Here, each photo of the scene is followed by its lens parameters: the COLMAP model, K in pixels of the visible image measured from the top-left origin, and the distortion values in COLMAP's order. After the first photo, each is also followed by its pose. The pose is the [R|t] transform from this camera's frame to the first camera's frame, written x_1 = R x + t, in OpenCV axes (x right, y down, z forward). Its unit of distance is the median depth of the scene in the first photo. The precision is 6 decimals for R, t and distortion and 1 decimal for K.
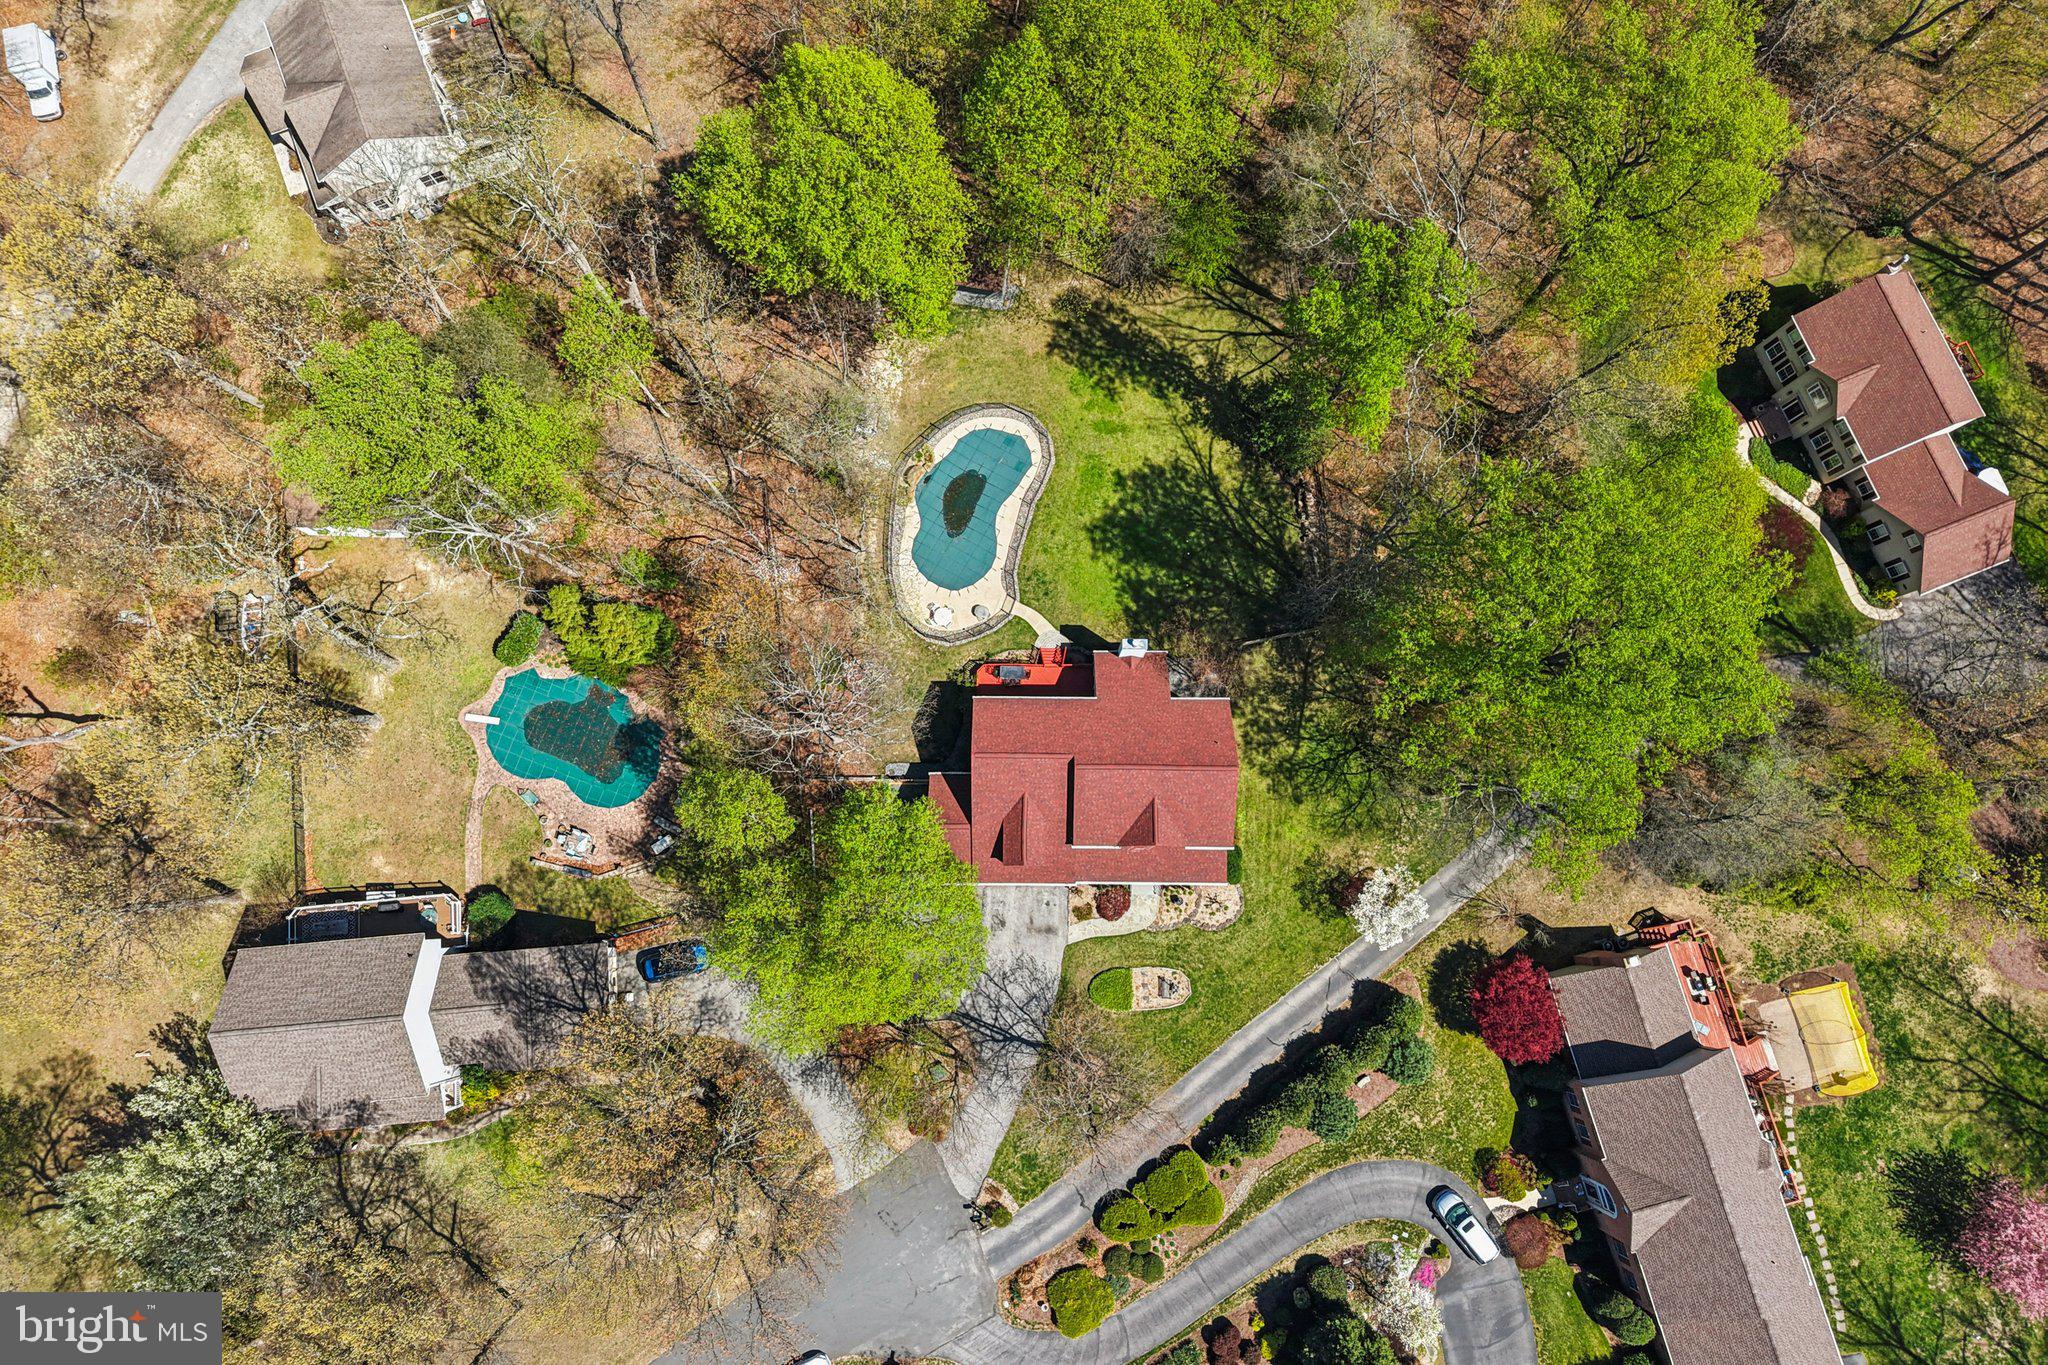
lens RADIAL K [[1373.2, 0, 1028.9], [0, 1373.2, 669.5], [0, 0, 1]] dist [0.014770, -0.018910]
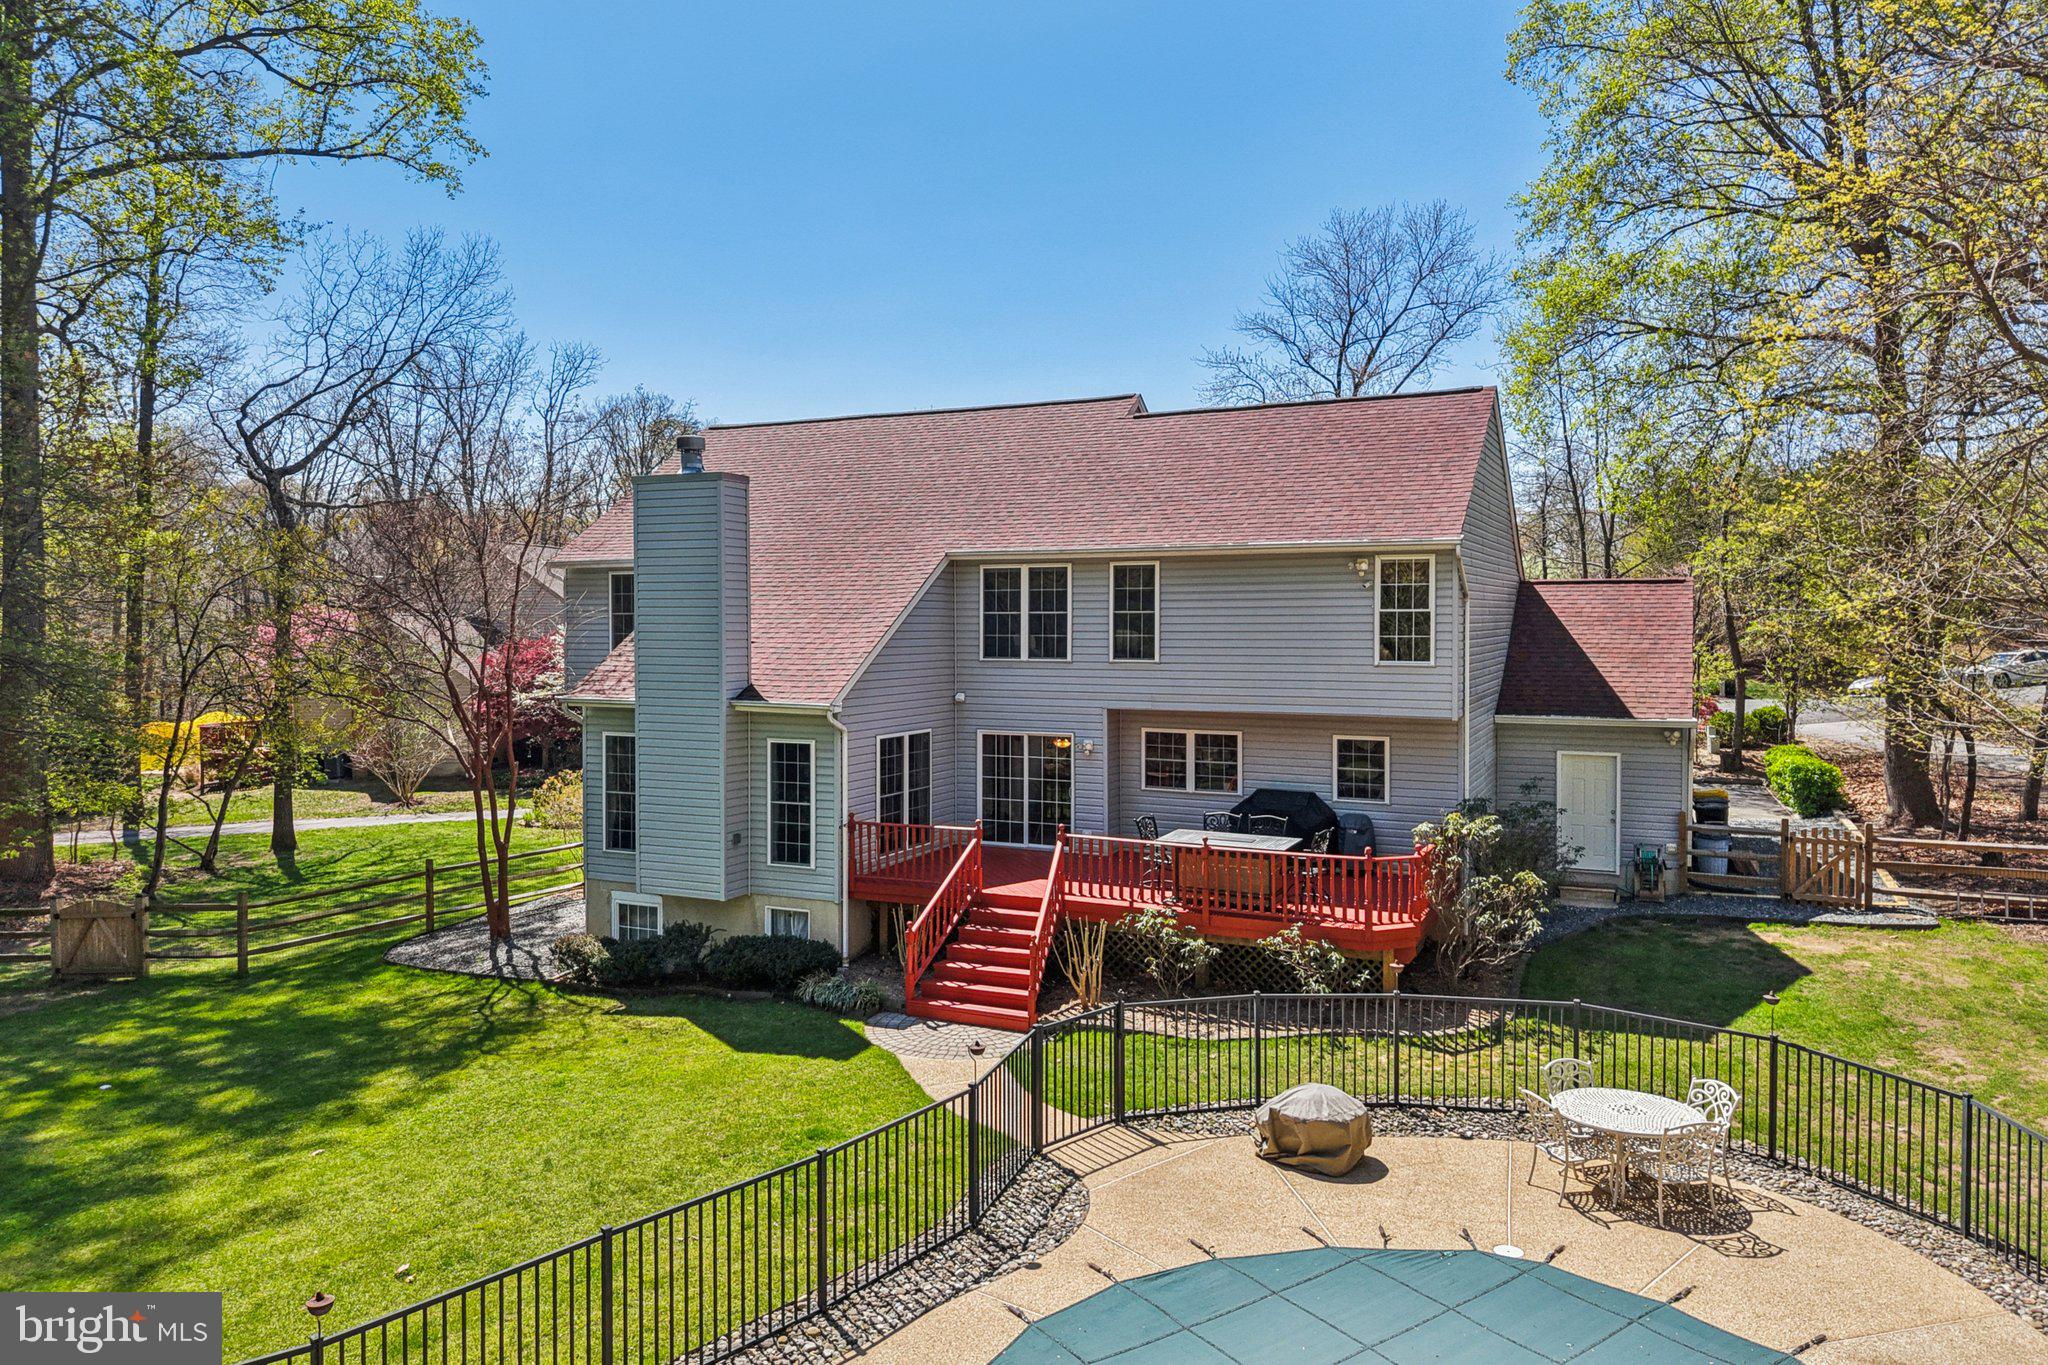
lens RADIAL K [[1373.2, 0, 1015.9], [0, 1373.2, 635.8], [0, 0, 1]] dist [0.014770, -0.018910]
pose [[-0.901335, -0.025070, 0.432396, -0.066064], [0.424010, 0.152634, 0.892703, -0.181499], [-0.088378, 0.987965, -0.126944, 0.990584]]
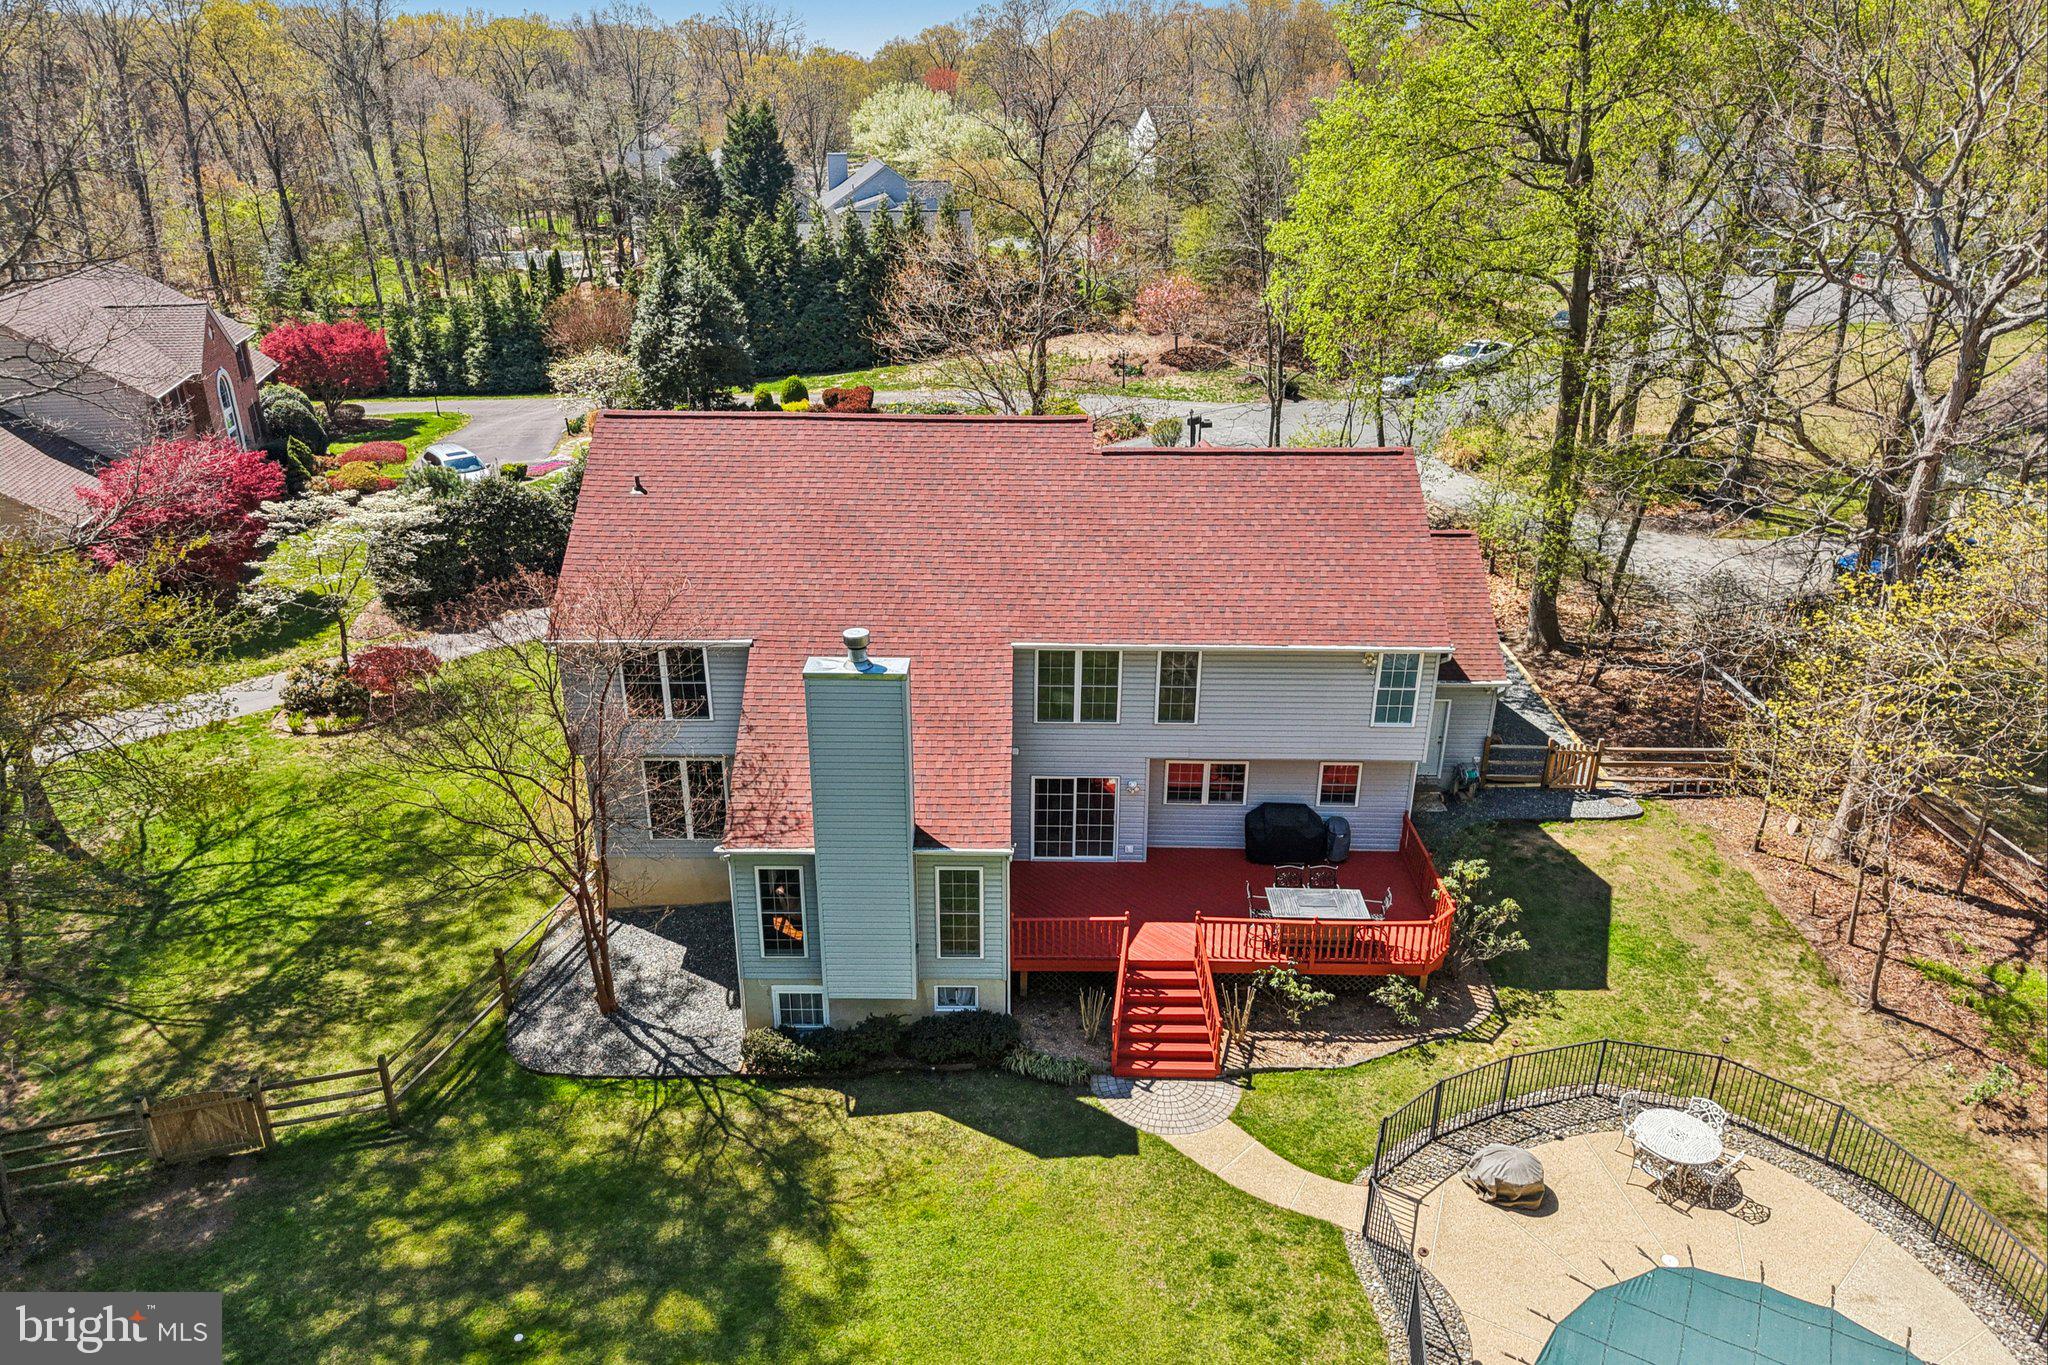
lens RADIAL K [[1373.2, 0, 1010.0], [0, 1373.2, 677.7], [0, 0, 1]] dist [0.014770, -0.018910]
pose [[-0.999636, -0.026308, 0.005968, 0.045414], [0.012263, -0.246107, 0.969165, -0.237379], [-0.024028, 0.968886, 0.246340, 0.888467]]
